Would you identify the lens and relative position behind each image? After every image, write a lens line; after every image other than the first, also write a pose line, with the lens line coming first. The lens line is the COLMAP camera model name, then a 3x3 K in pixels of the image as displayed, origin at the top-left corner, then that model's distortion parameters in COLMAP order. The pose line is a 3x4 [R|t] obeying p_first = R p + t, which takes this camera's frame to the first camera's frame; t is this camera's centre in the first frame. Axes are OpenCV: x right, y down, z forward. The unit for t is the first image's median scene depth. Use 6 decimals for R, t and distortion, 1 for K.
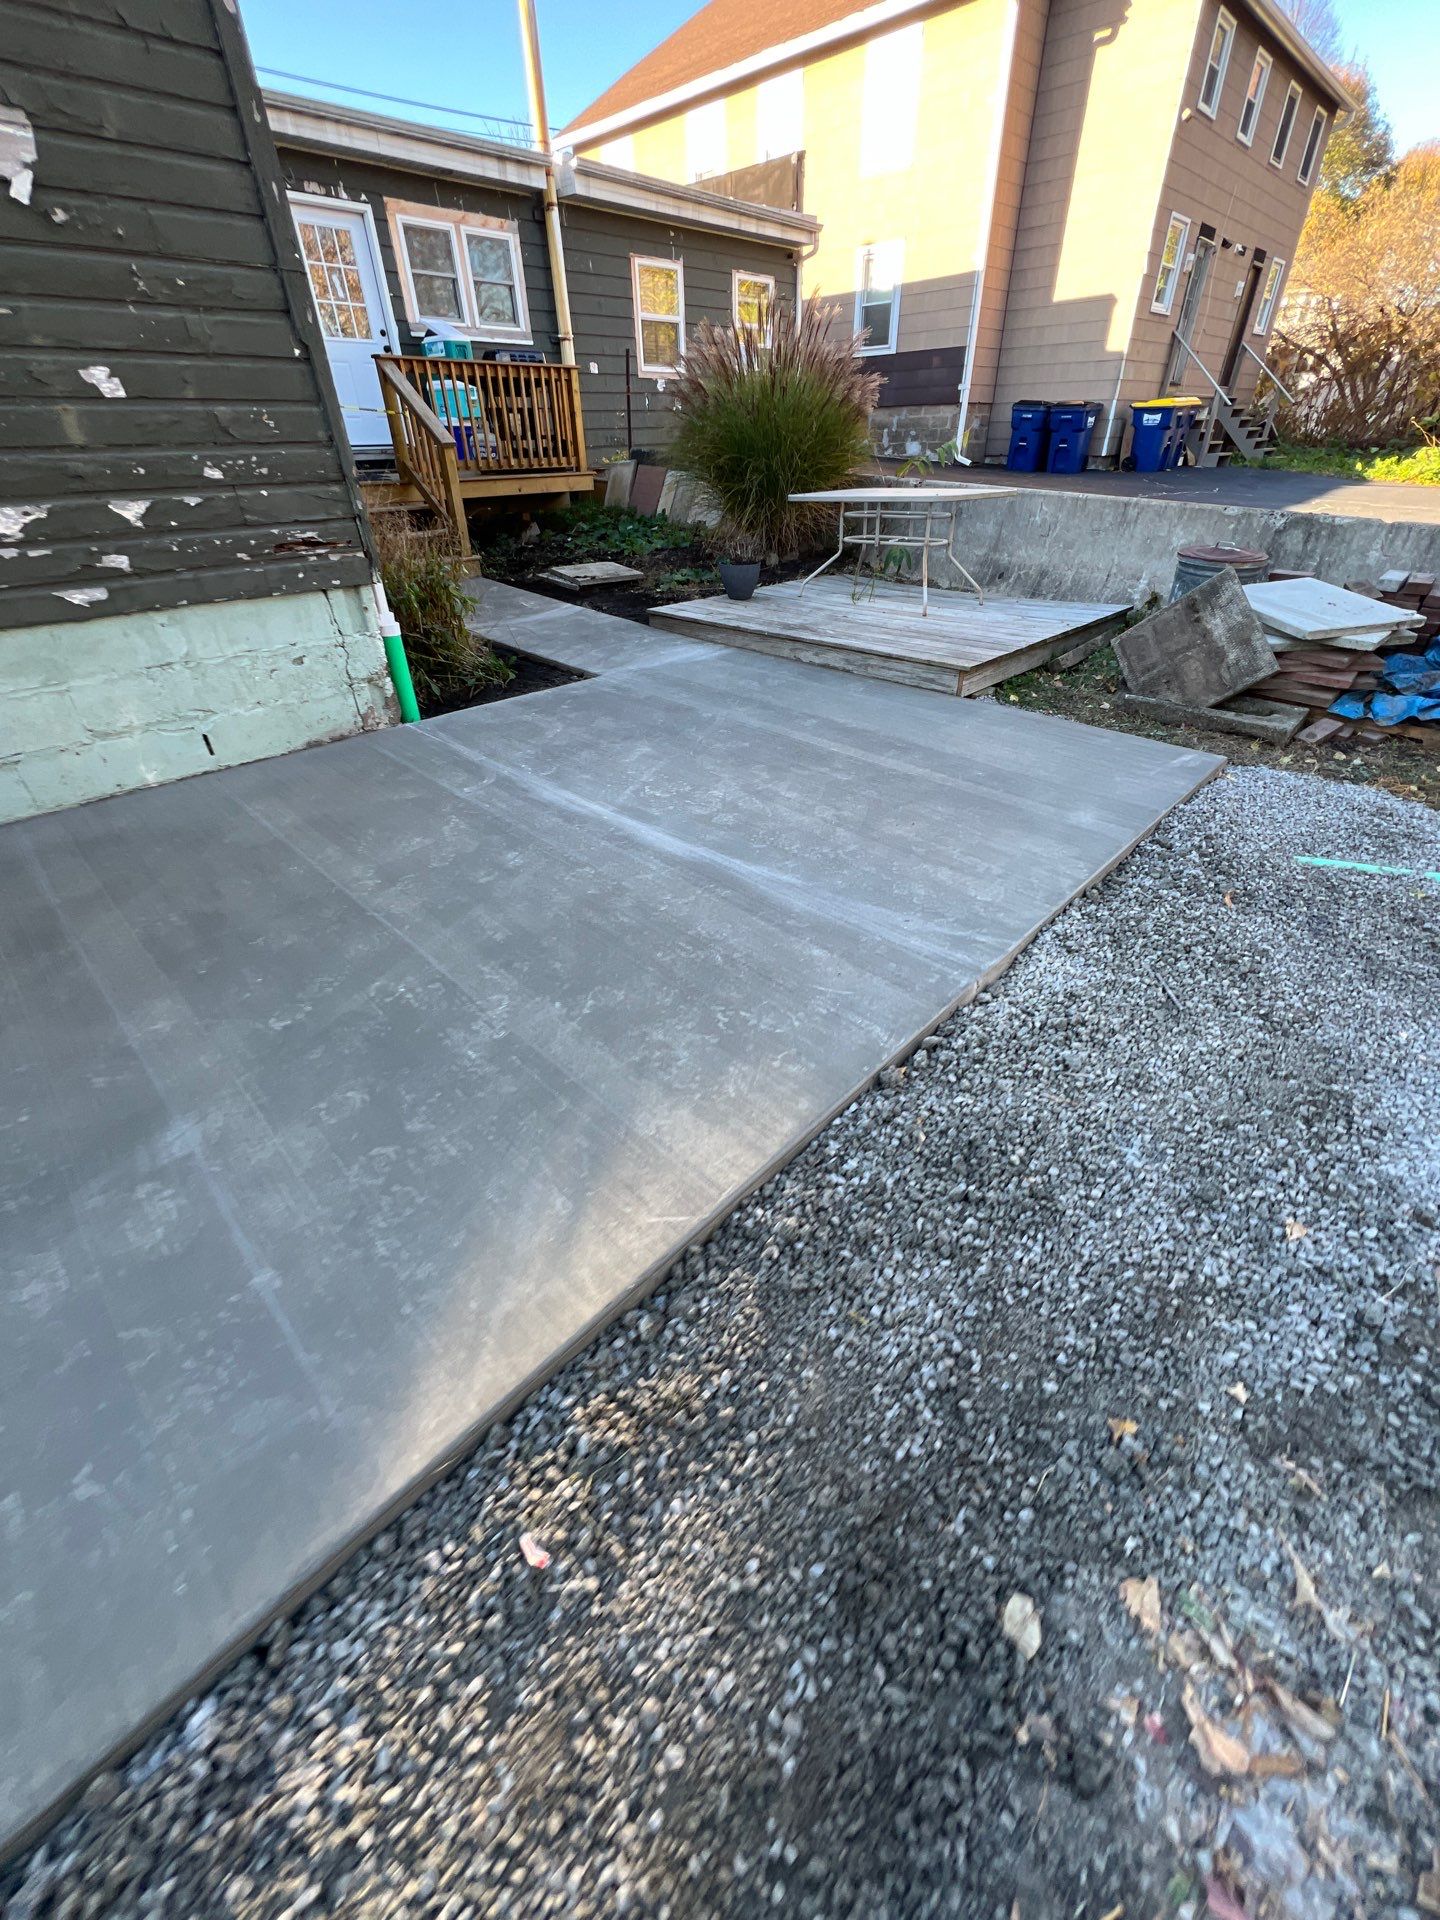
lens RADIAL K [[762.3, 0, 720.0], [0, 762.3, 960.0], [0, 0, 1]] dist [-0.003200, 0.000325]
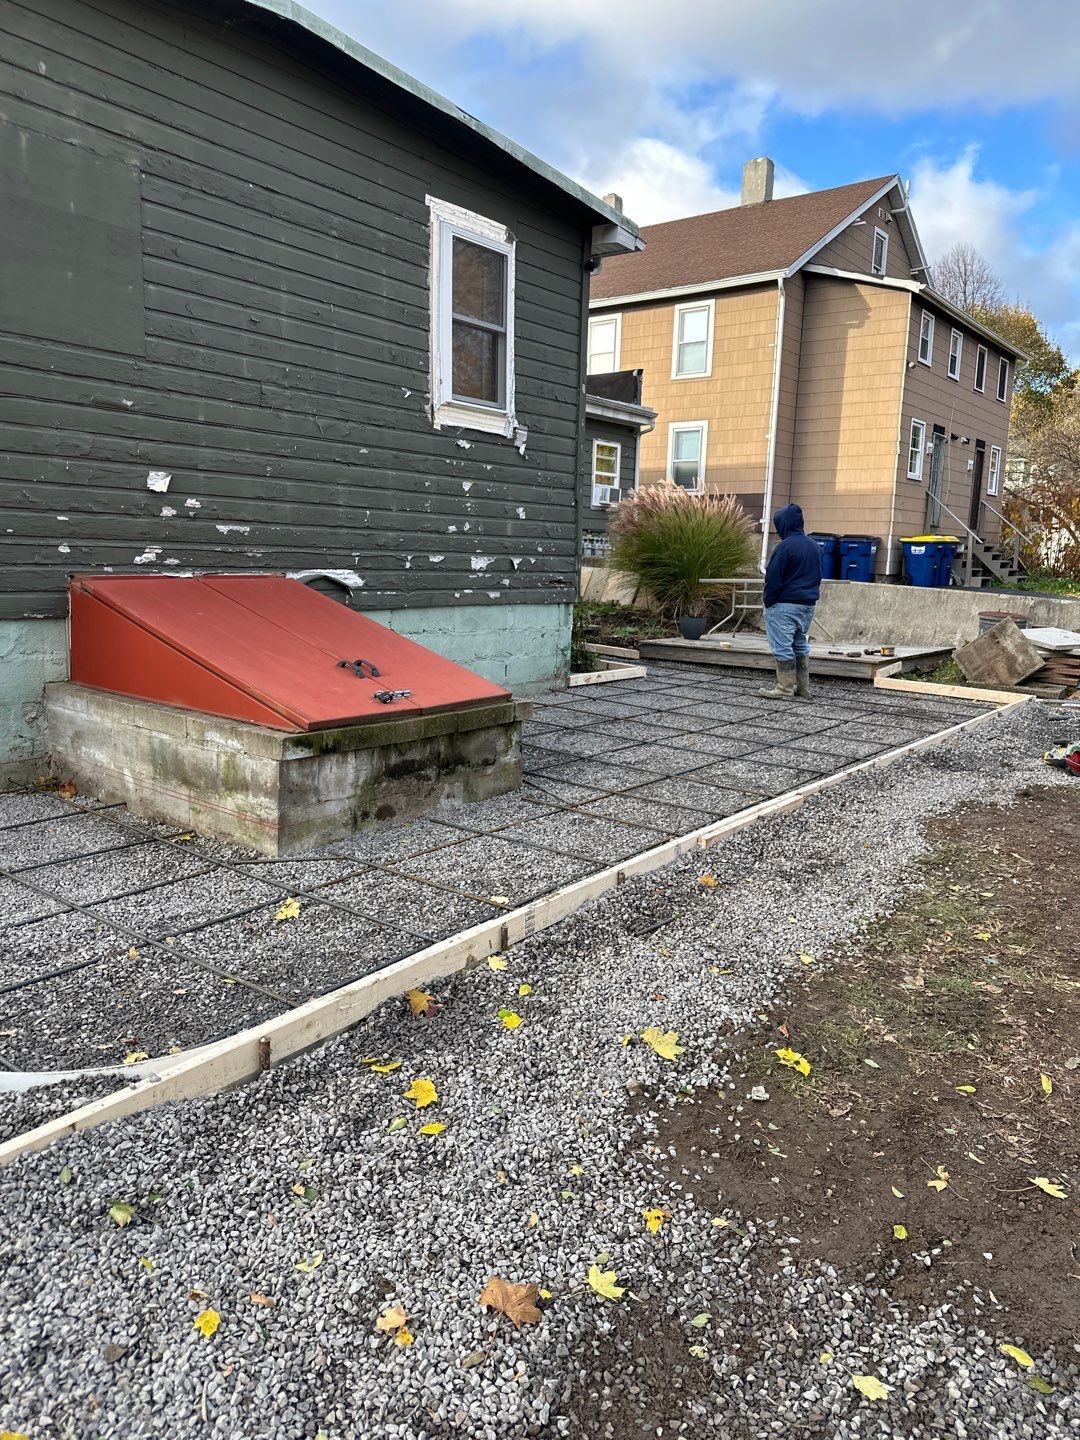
lens RADIAL K [[991.5, 0, 540.0], [0, 991.5, 720.0], [0, 0, 1]] dist [0.166266, -0.326803]
pose [[0.994096, 0.032356, 0.103565, -0.329070], [0.014088, 0.907931, -0.418883, 0.336187], [-0.107583, 0.417869, 0.902115, -0.459973]]
